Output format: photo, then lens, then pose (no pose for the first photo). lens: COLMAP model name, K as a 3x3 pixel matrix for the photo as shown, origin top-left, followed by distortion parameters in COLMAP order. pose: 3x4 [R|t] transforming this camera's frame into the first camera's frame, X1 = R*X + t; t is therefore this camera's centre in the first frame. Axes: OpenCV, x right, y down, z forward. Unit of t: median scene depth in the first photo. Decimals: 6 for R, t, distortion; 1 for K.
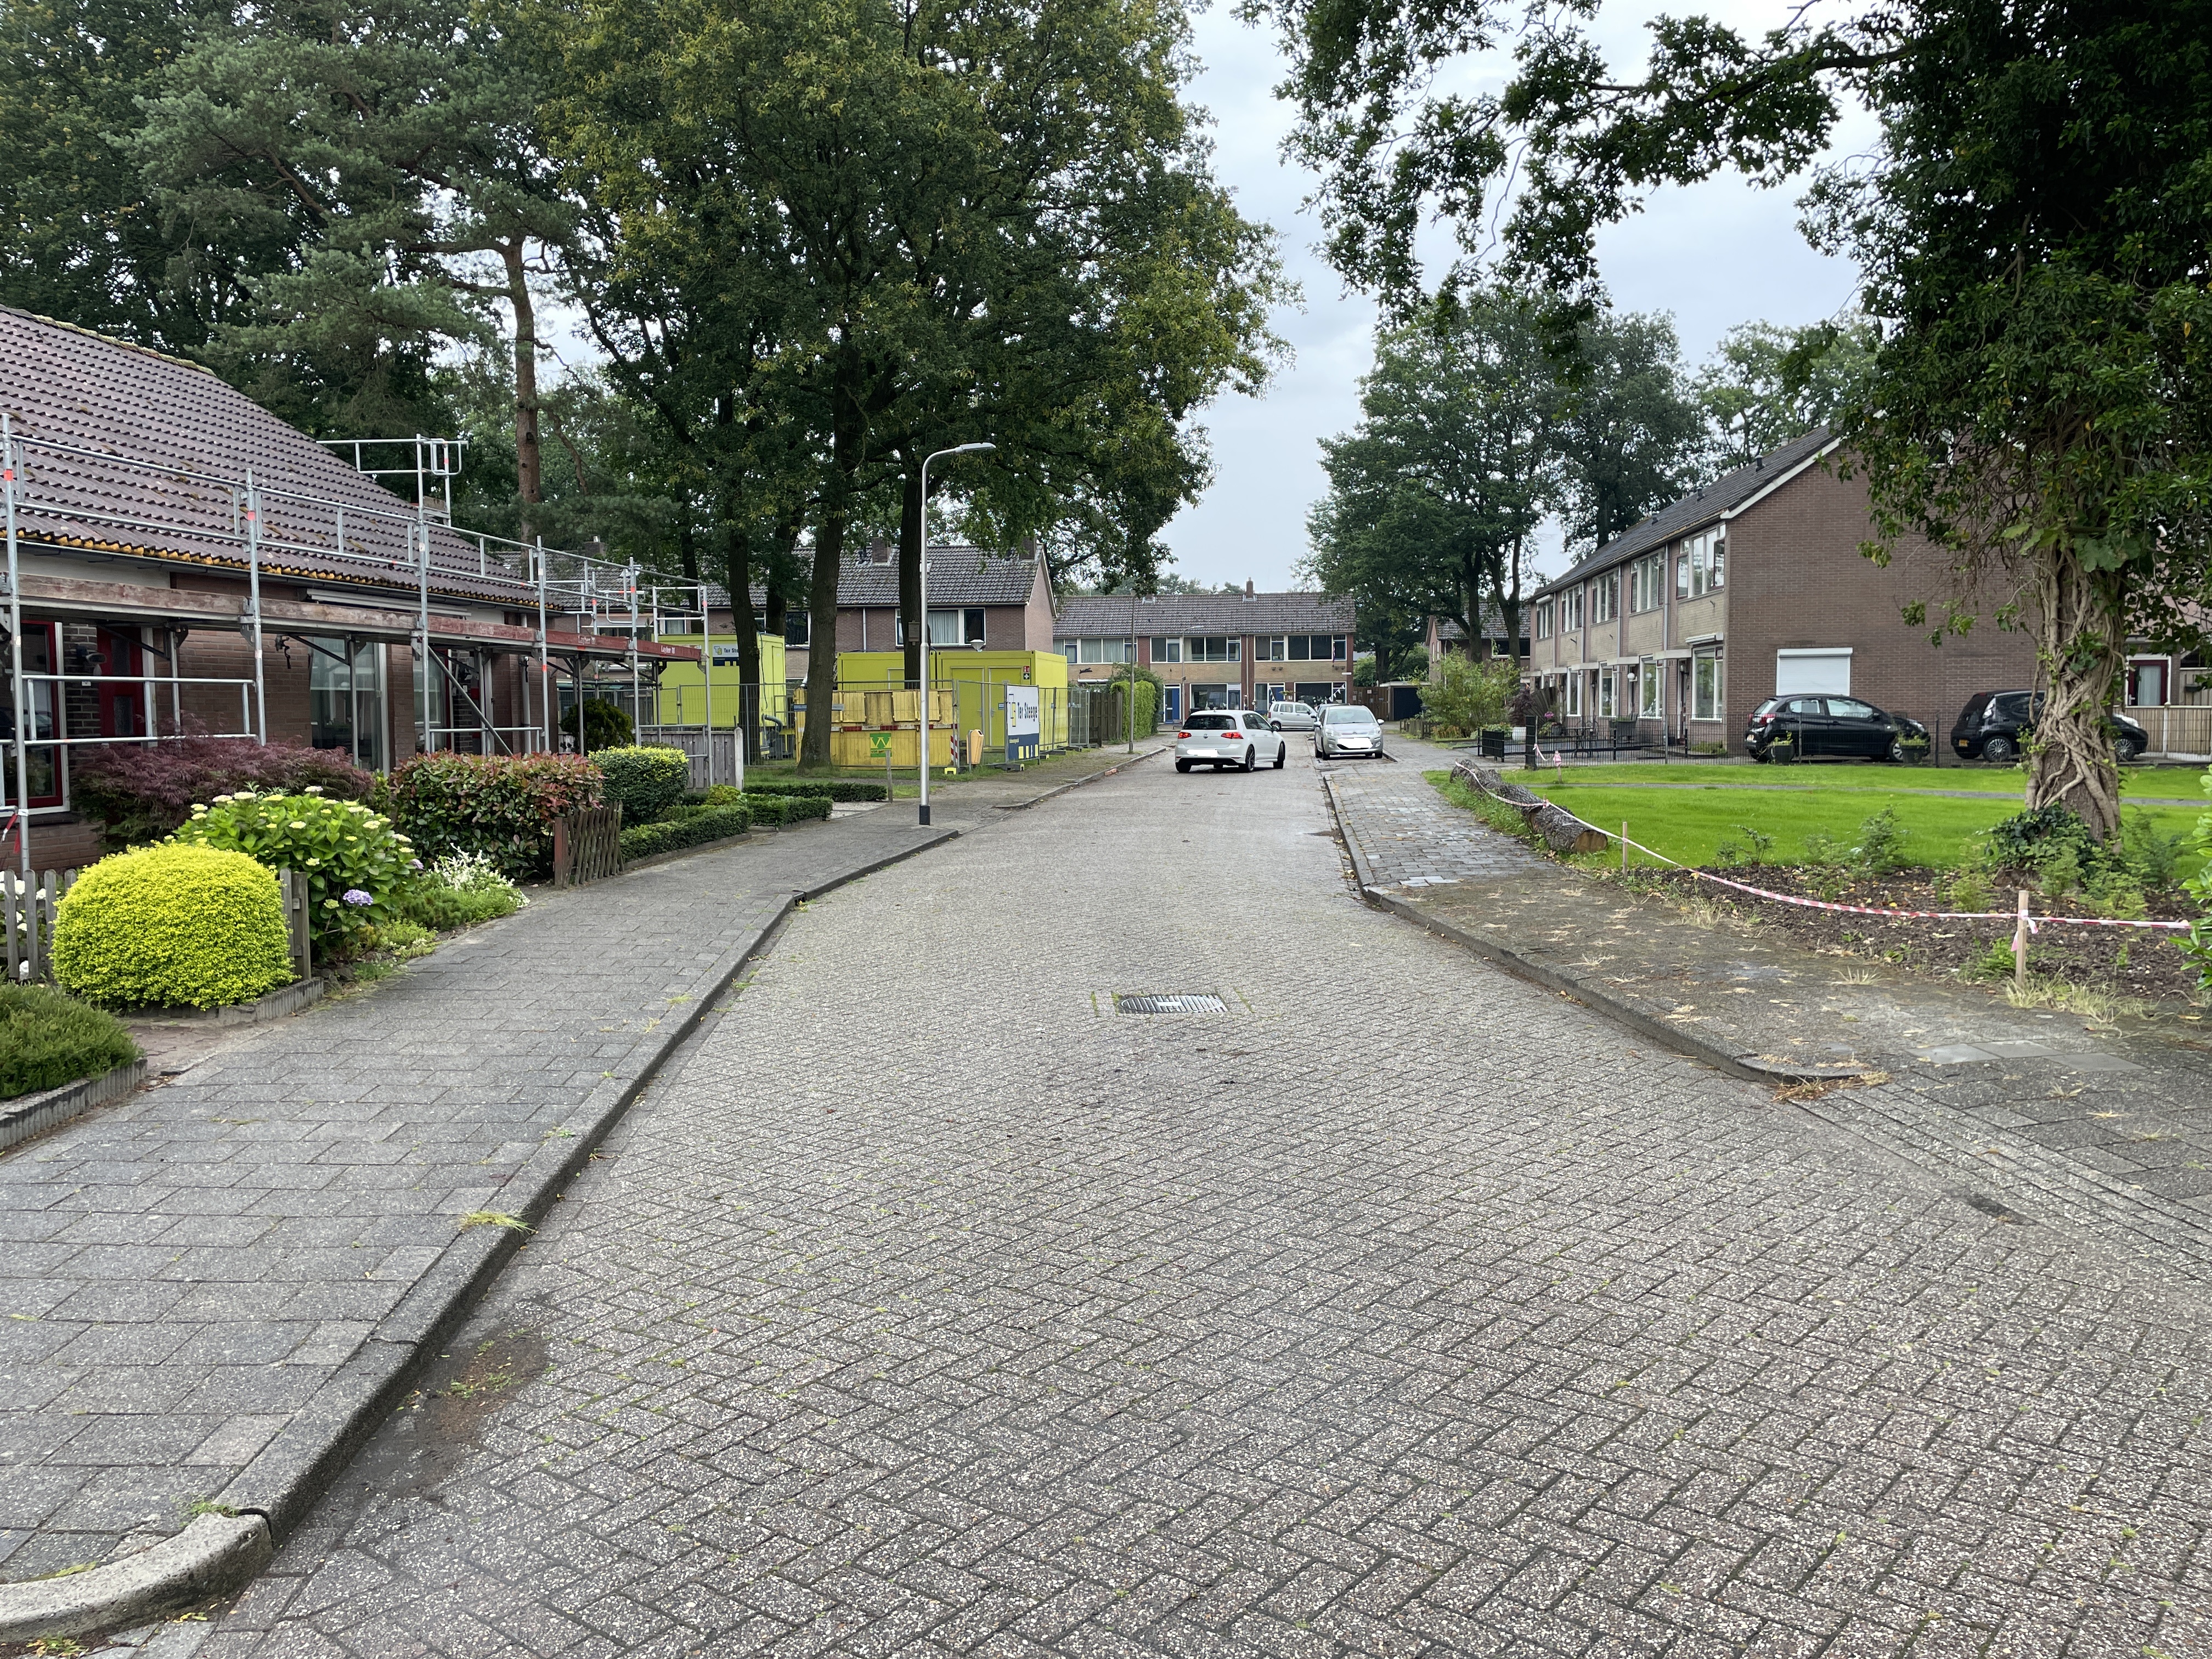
lens RADIAL K [[1674.3, 0, 1106.8], [0, 1674.3, 826.1], [0, 0, 1]] dist [0.014991, -0.025880]
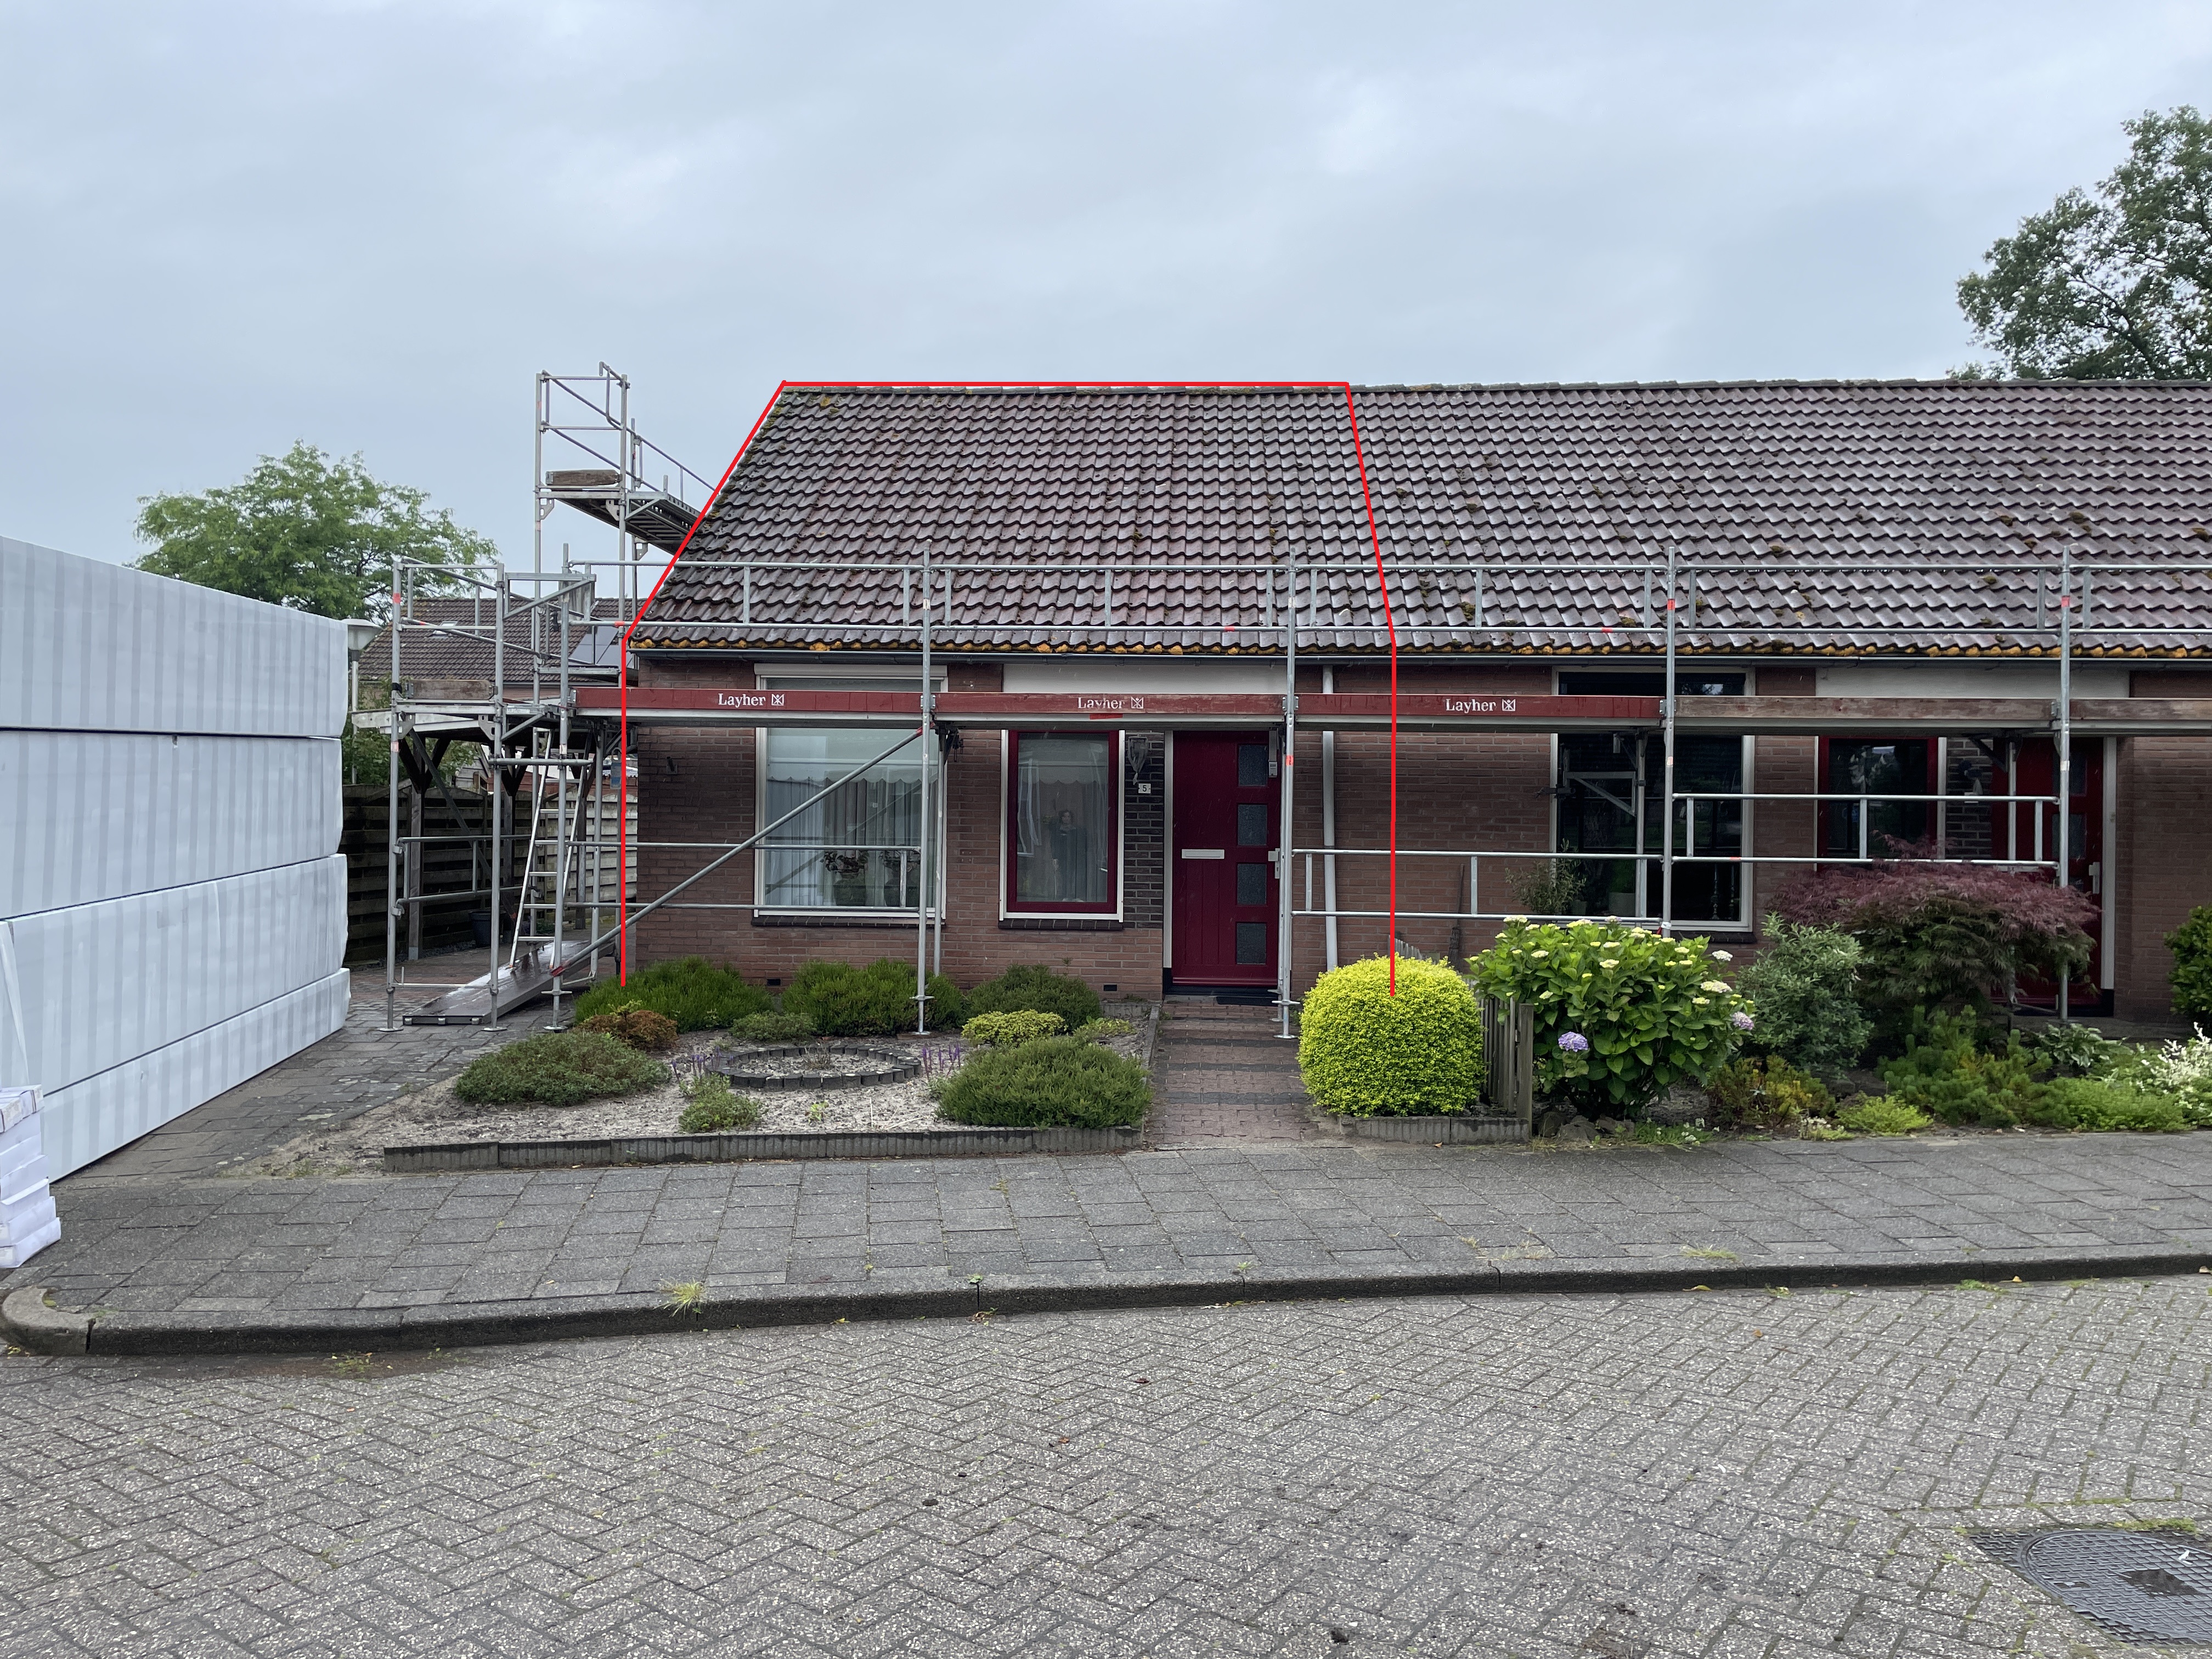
lens RADIAL K [[1674.3, 0, 1108.4], [0, 1674.3, 826.8], [0, 0, 1]] dist [0.014991, -0.025880]
pose [[0.052885, 0.015213, -0.998485, 0.705232], [-0.083412, 0.996457, 0.010764, -0.099499], [0.995111, 0.082716, 0.053966, 1.148160]]
